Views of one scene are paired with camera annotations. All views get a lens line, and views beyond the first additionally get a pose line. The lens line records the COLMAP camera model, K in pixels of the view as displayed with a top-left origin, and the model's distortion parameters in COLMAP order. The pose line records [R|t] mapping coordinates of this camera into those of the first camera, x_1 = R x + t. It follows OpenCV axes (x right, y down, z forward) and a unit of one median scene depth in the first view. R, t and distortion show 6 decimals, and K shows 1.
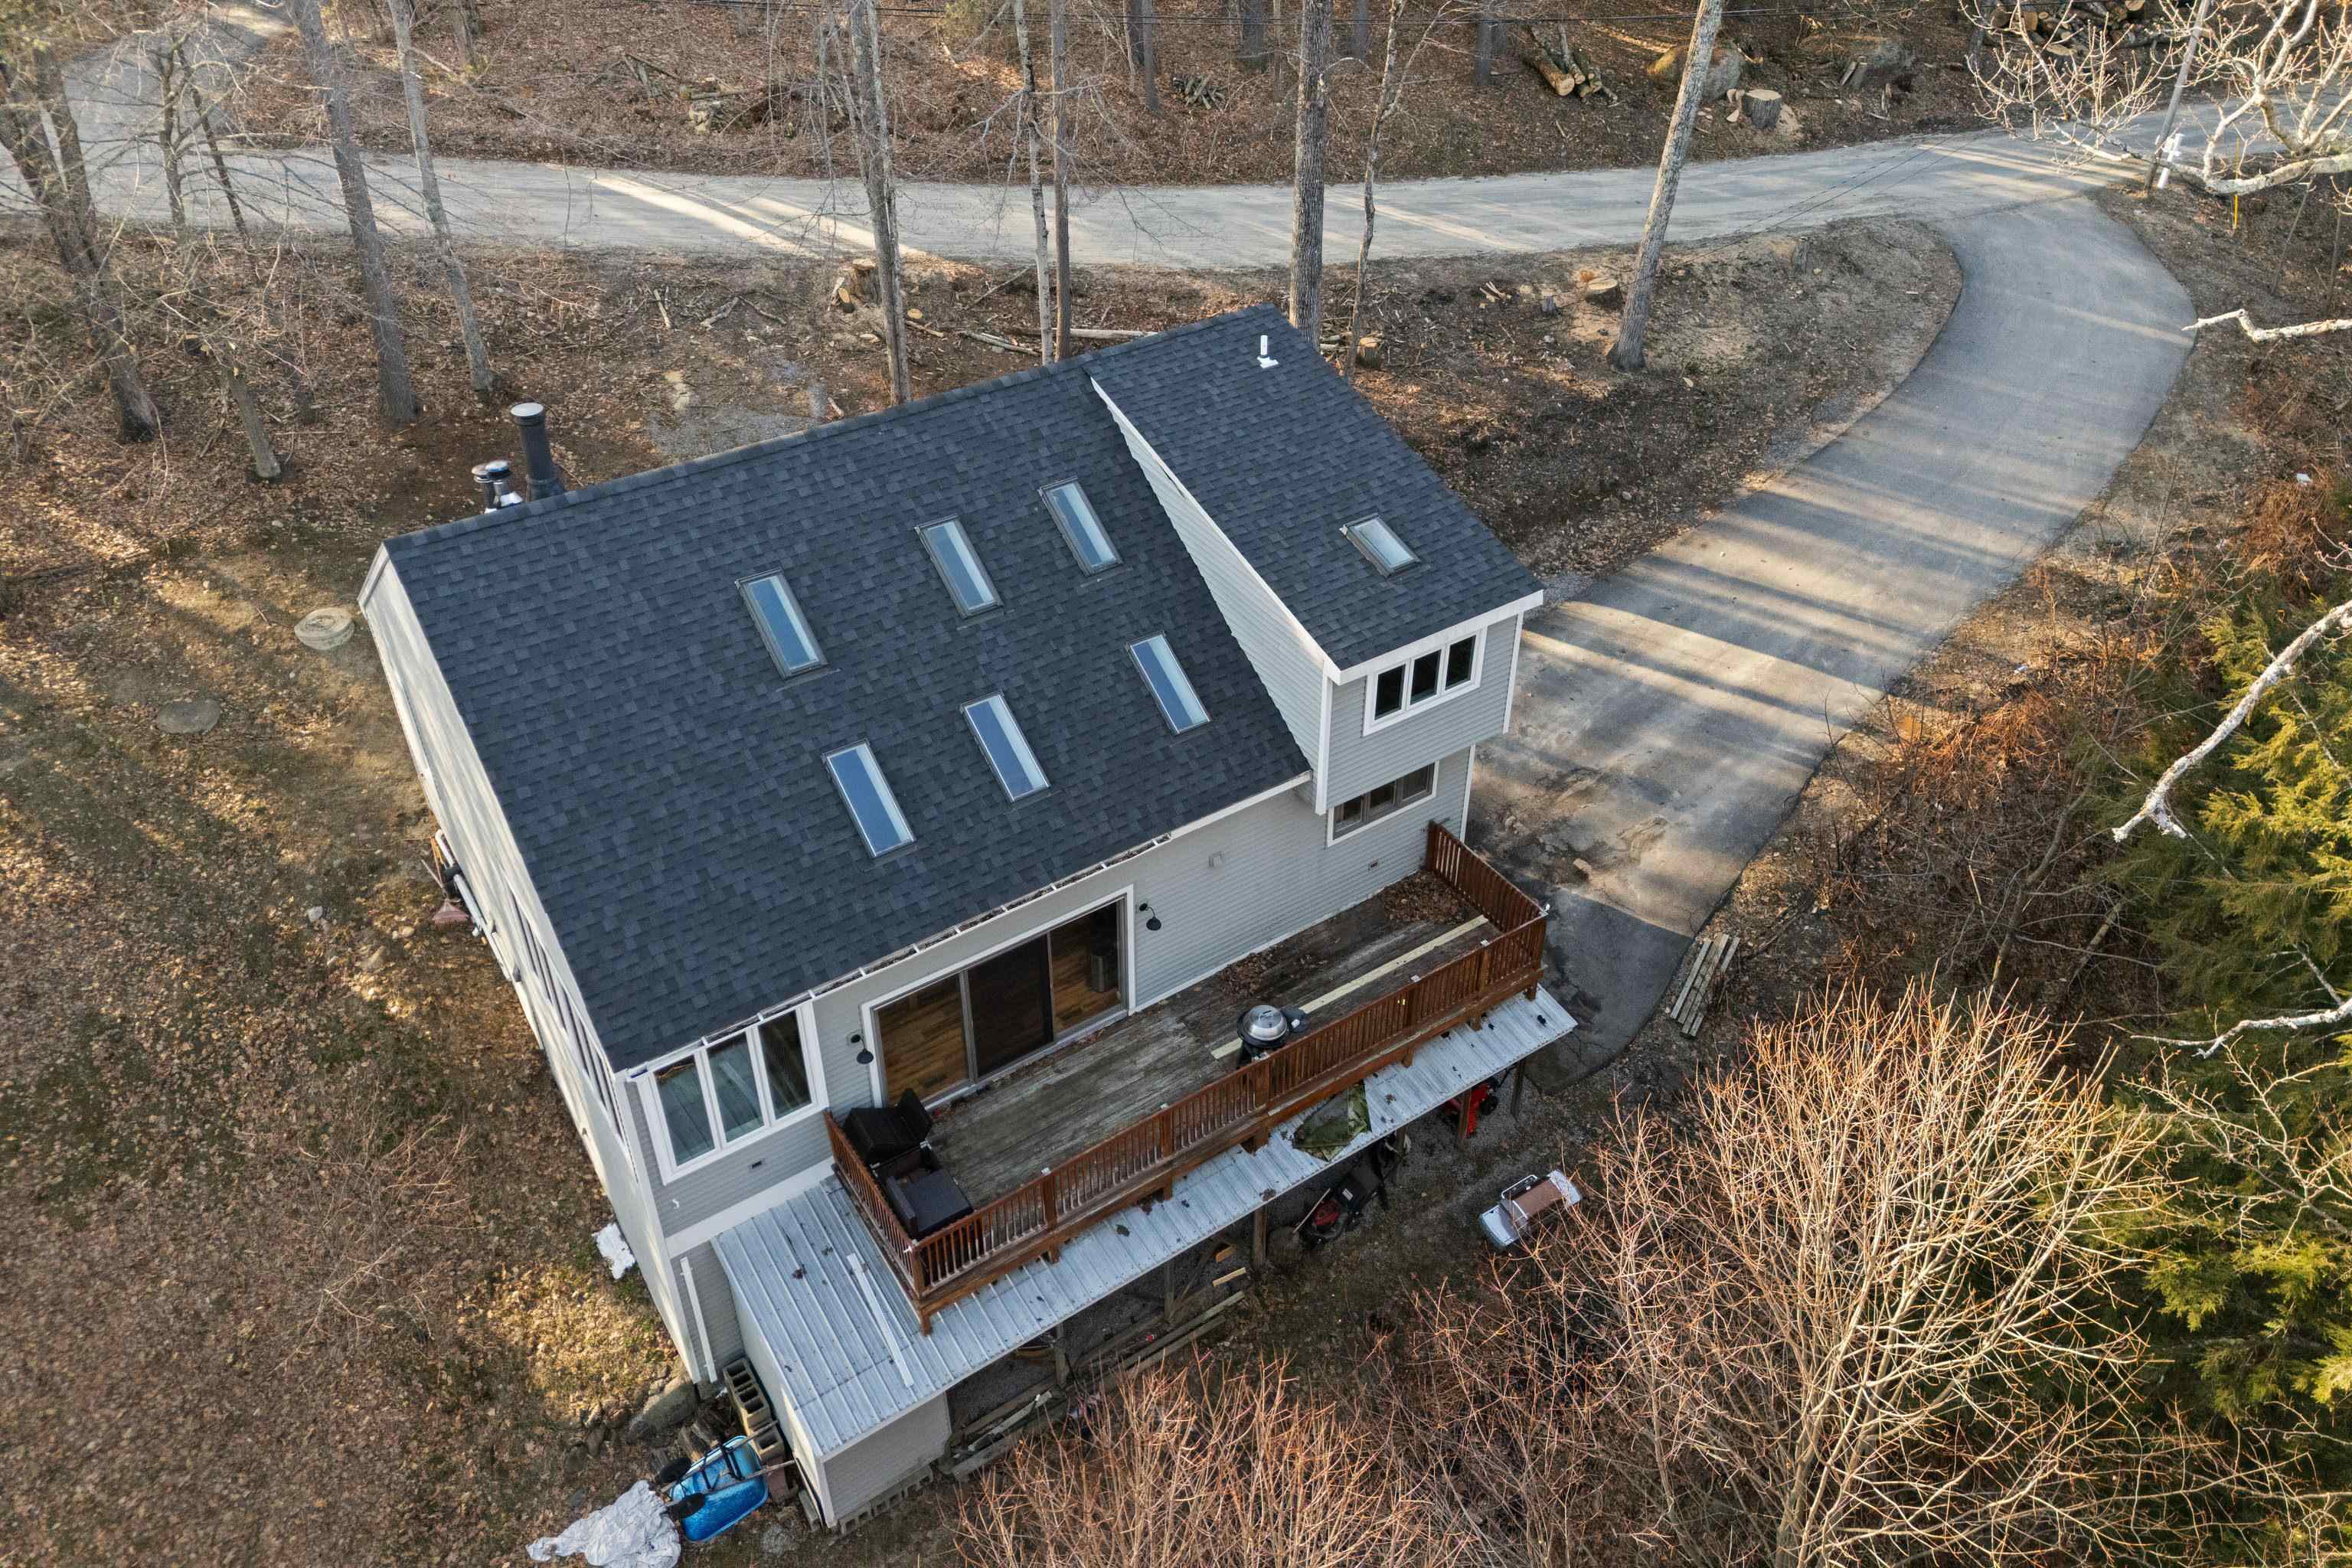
lens RADIAL K [[1788.4, 0, 1171.9], [0, 1788.4, 775.2], [0, 0, 1]] dist [0.086221, -0.000891]
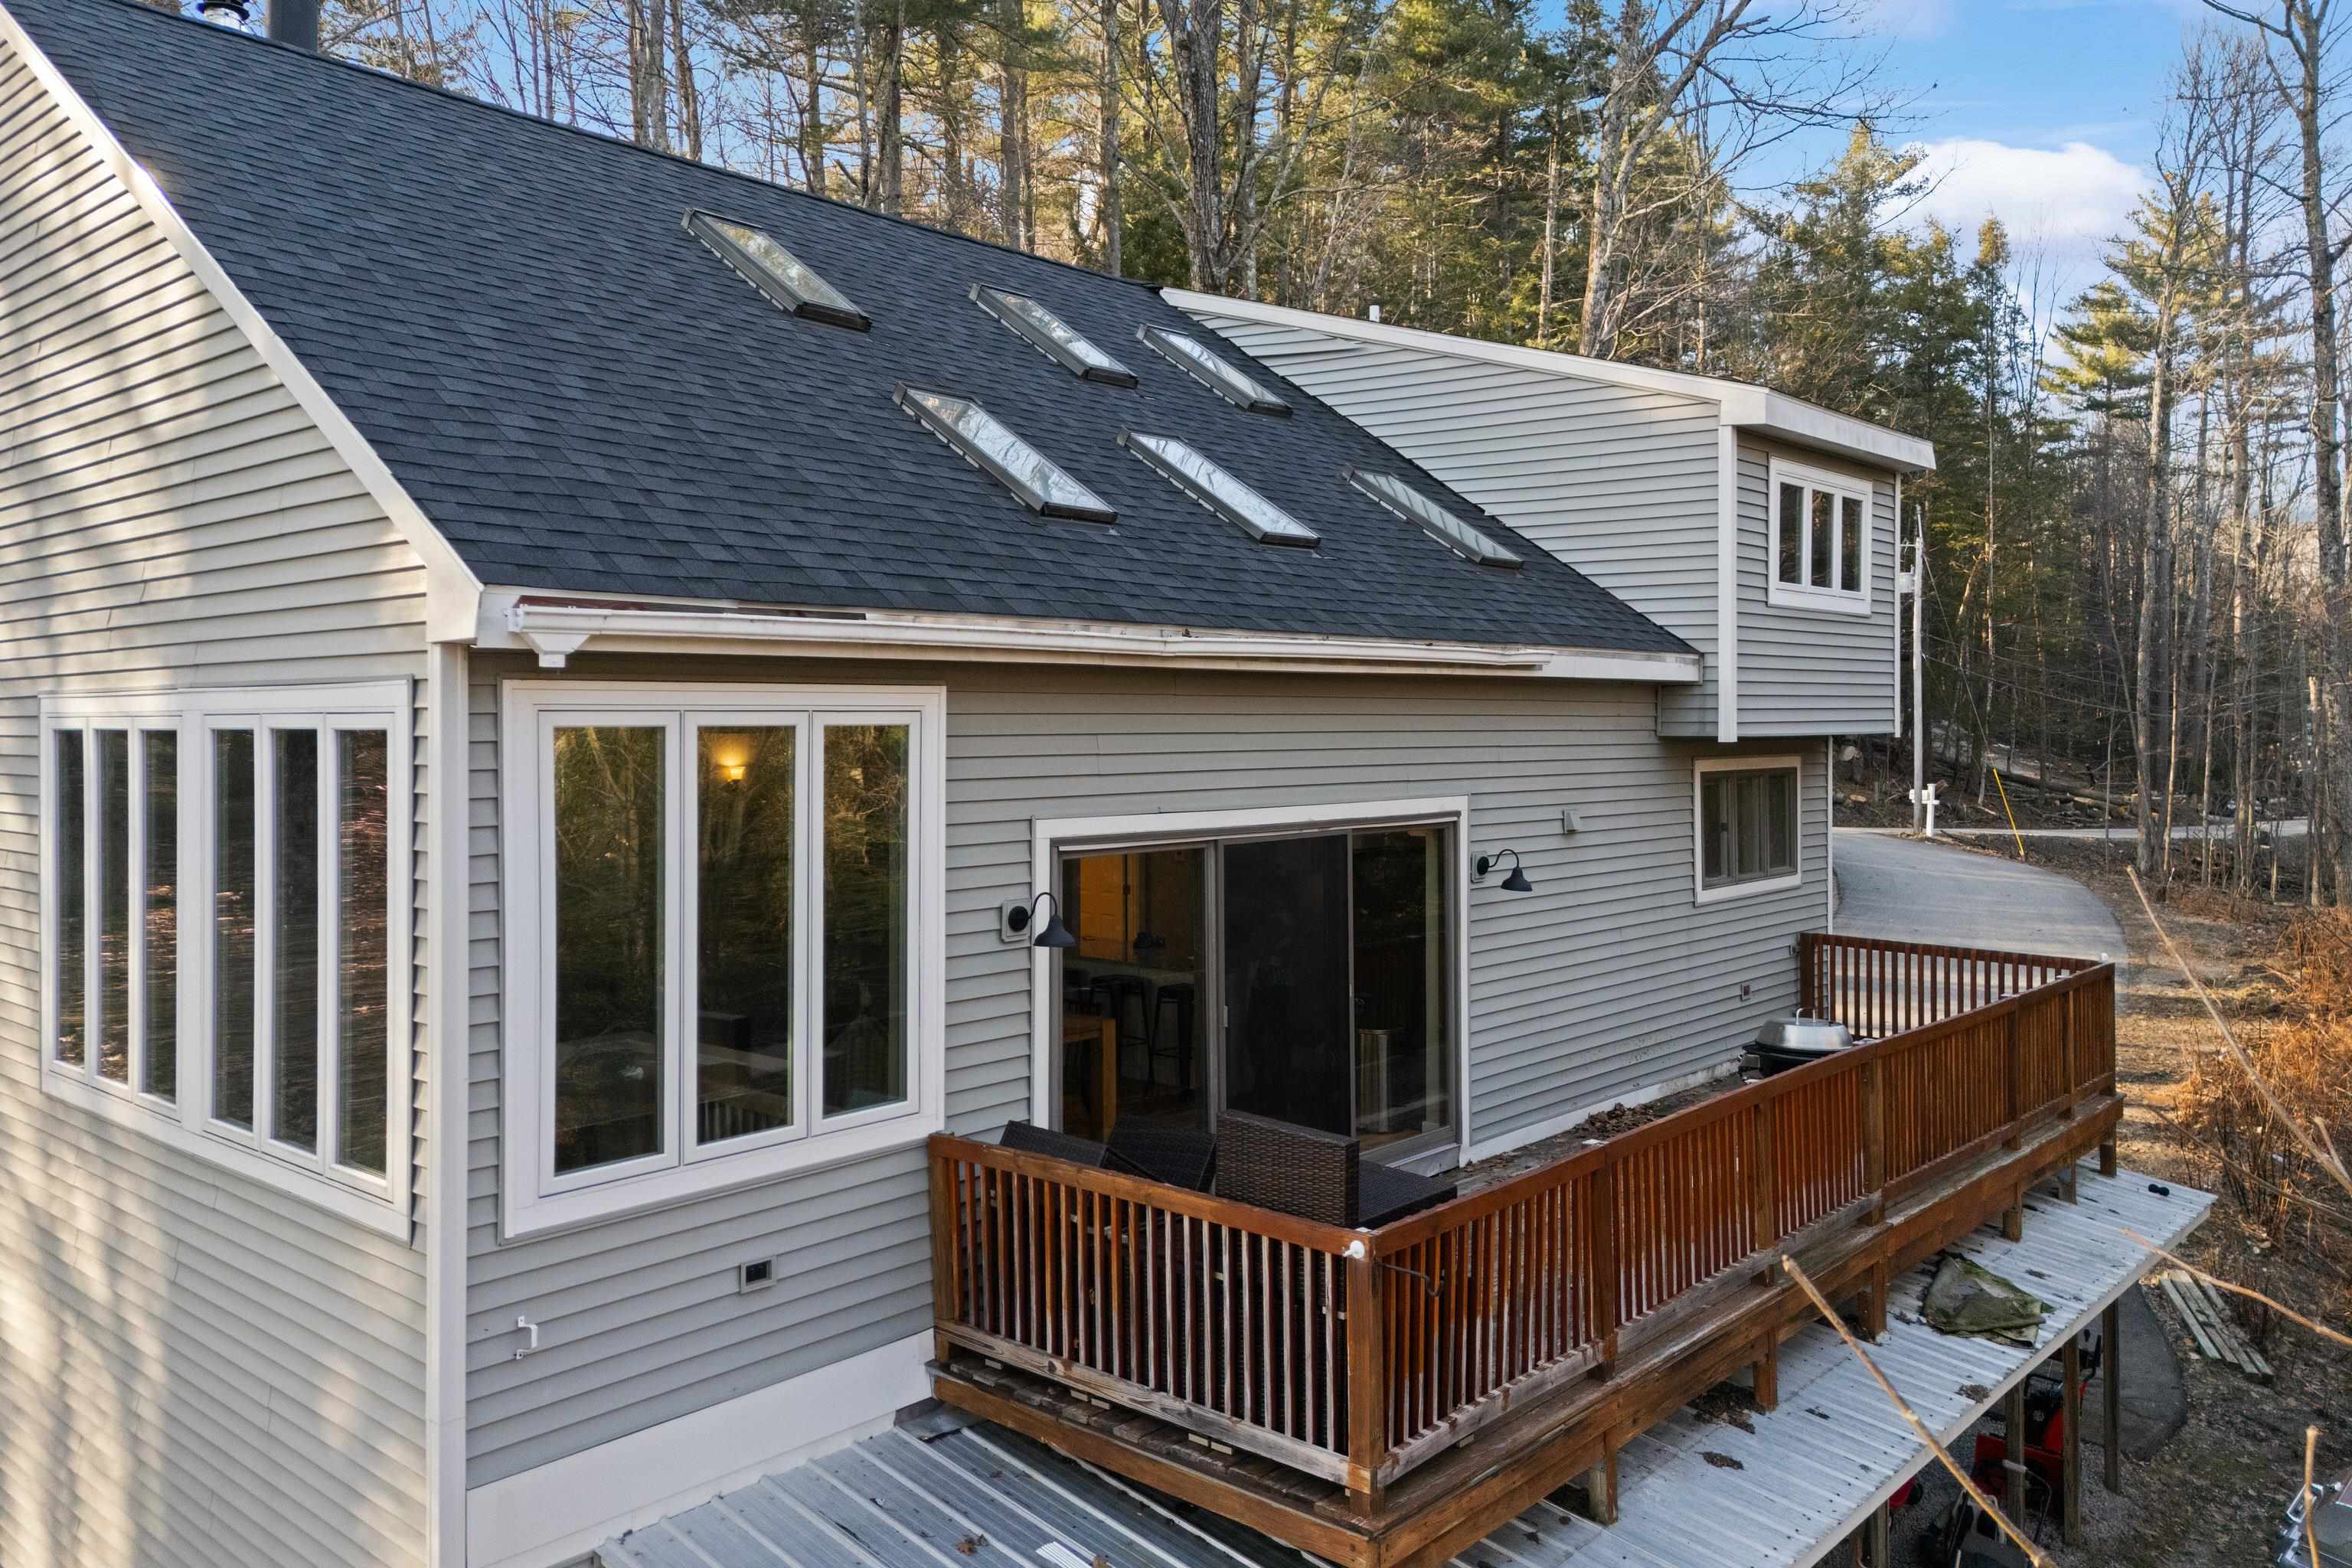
lens RADIAL K [[1788.4, 0, 1162.0], [0, 1788.4, 769.8], [0, 0, 1]] dist [0.086221, -0.000891]
pose [[0.967662, 0.001327, 0.252246, -0.228062], [0.146101, 0.812232, -0.564742, 0.322731], [-0.205632, 0.583333, 0.785772, 0.620348]]
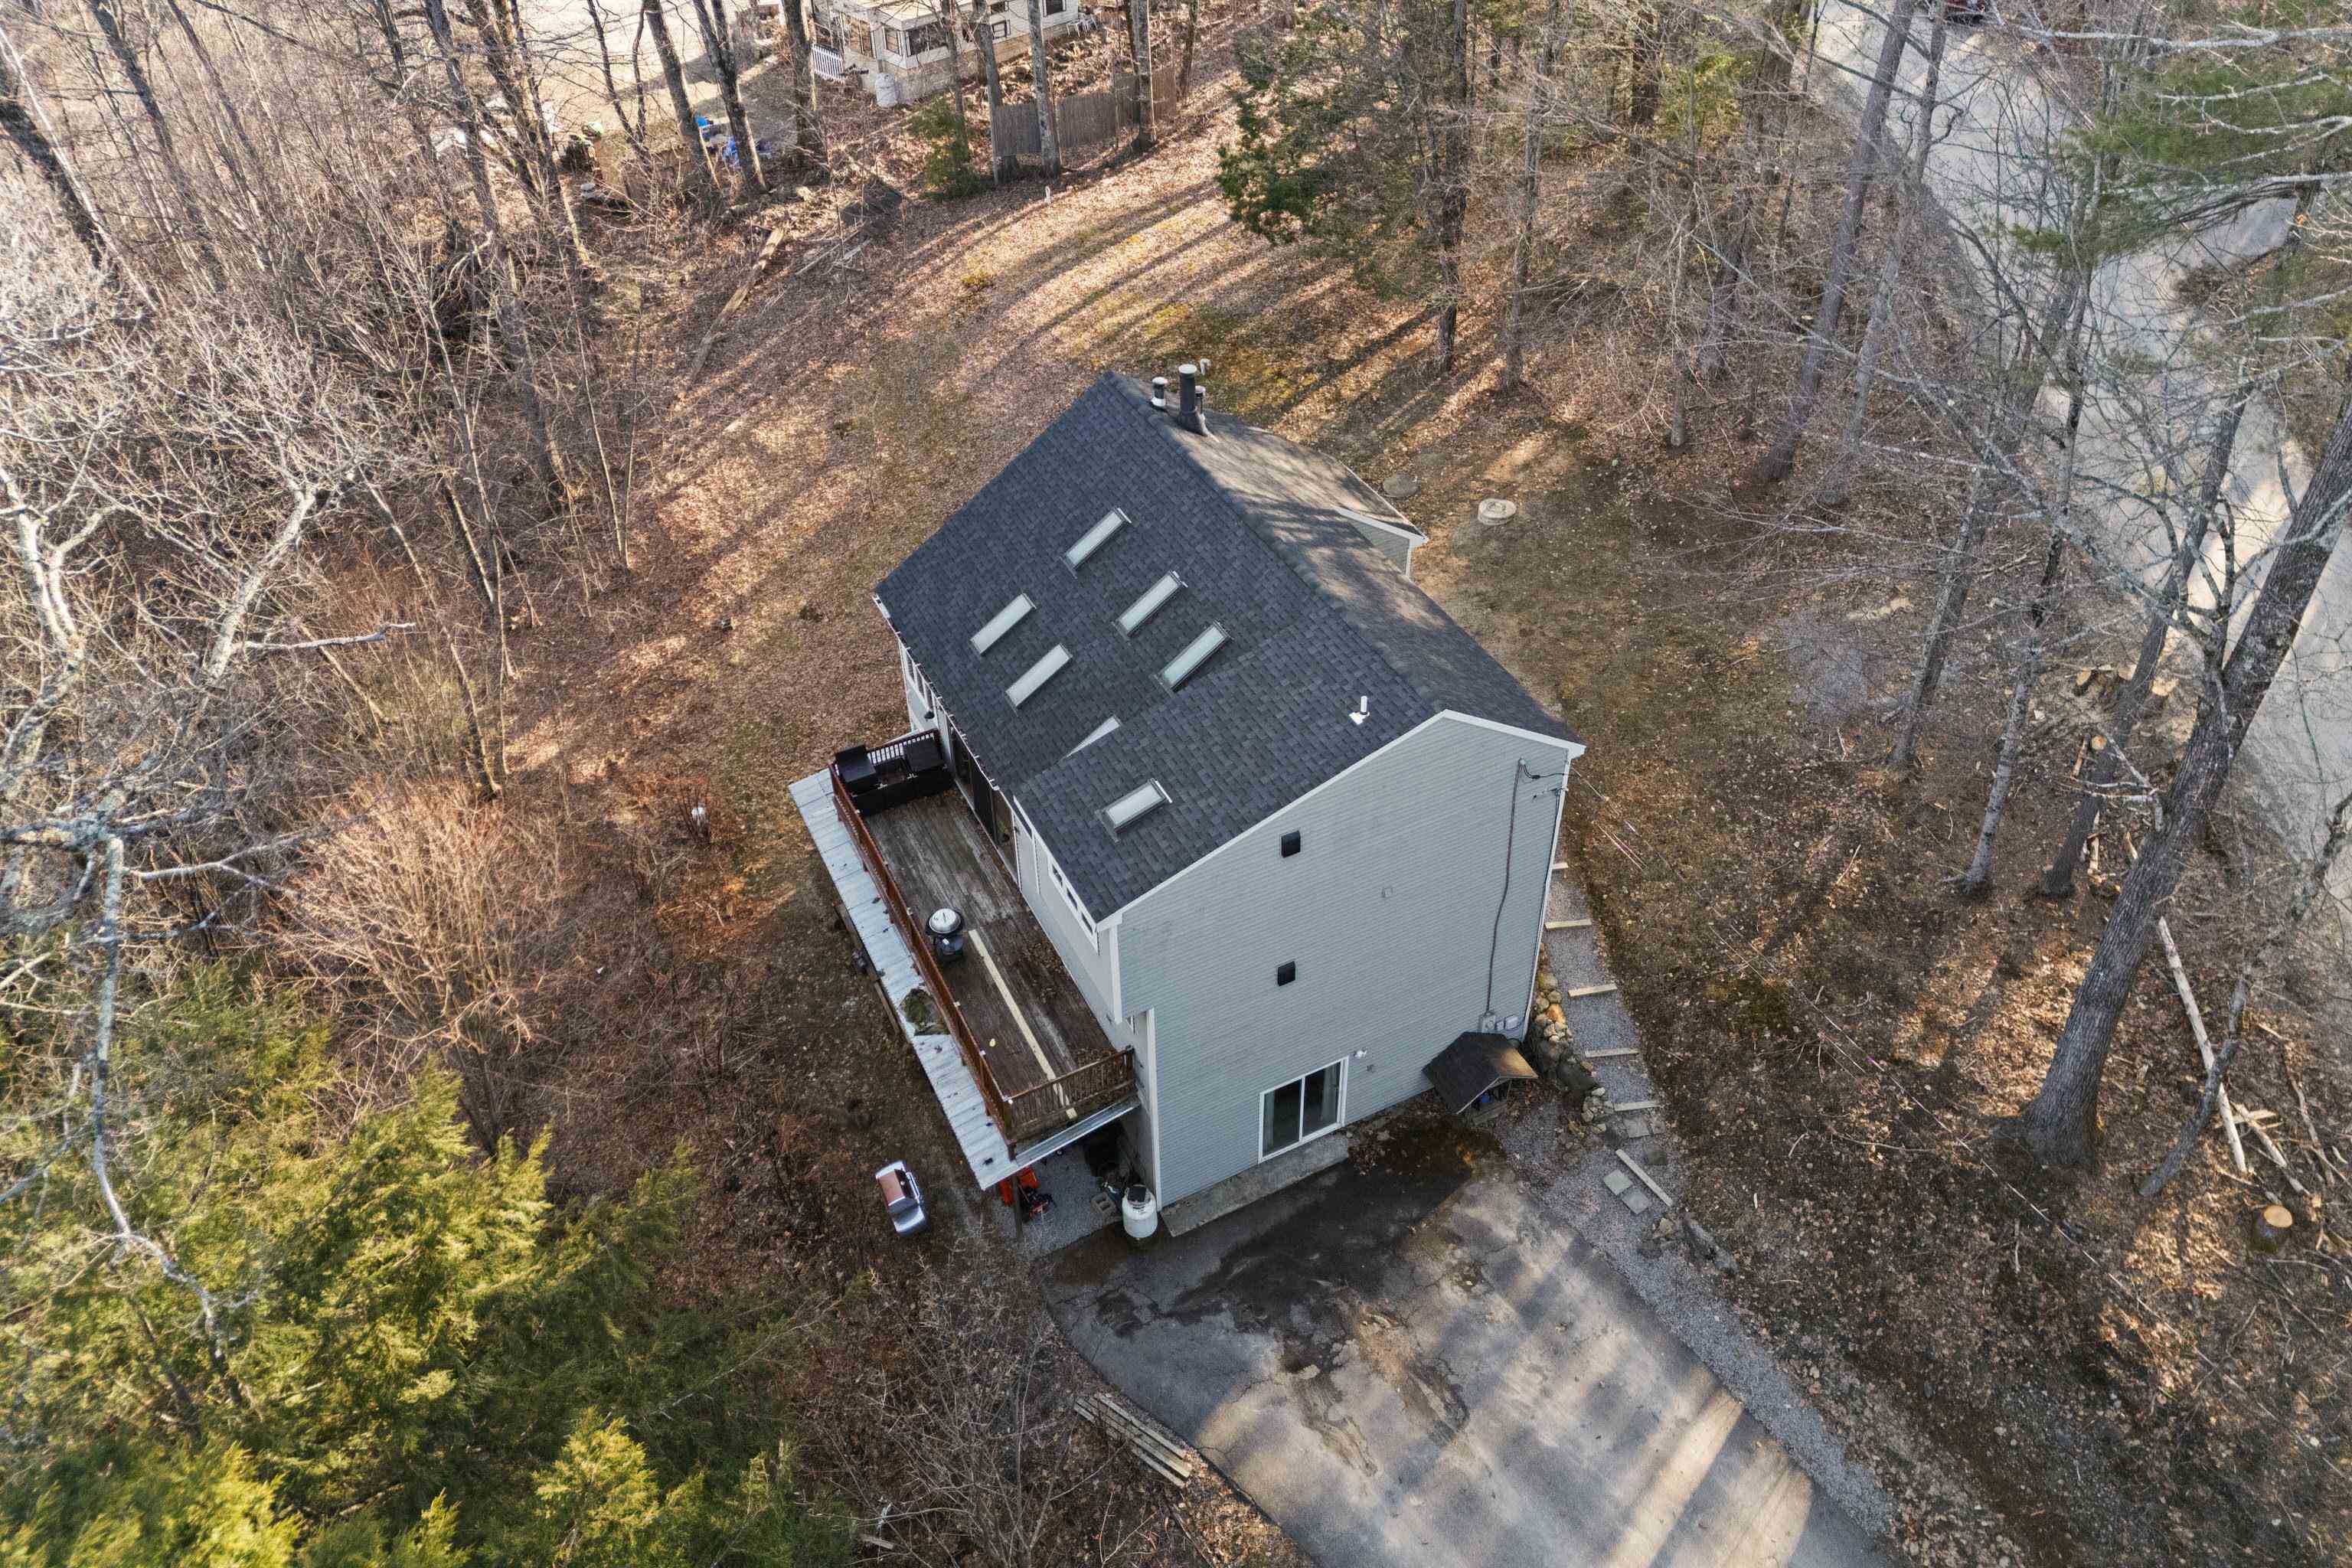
lens RADIAL K [[1788.4, 0, 1166.9], [0, 1788.4, 791.7], [0, 0, 1]] dist [0.086221, -0.000891]
pose [[-0.178193, 0.648809, -0.739793, 1.019119], [-0.556160, 0.553810, 0.619661, -0.913384], [0.811747, 0.521863, 0.262157, 0.708383]]
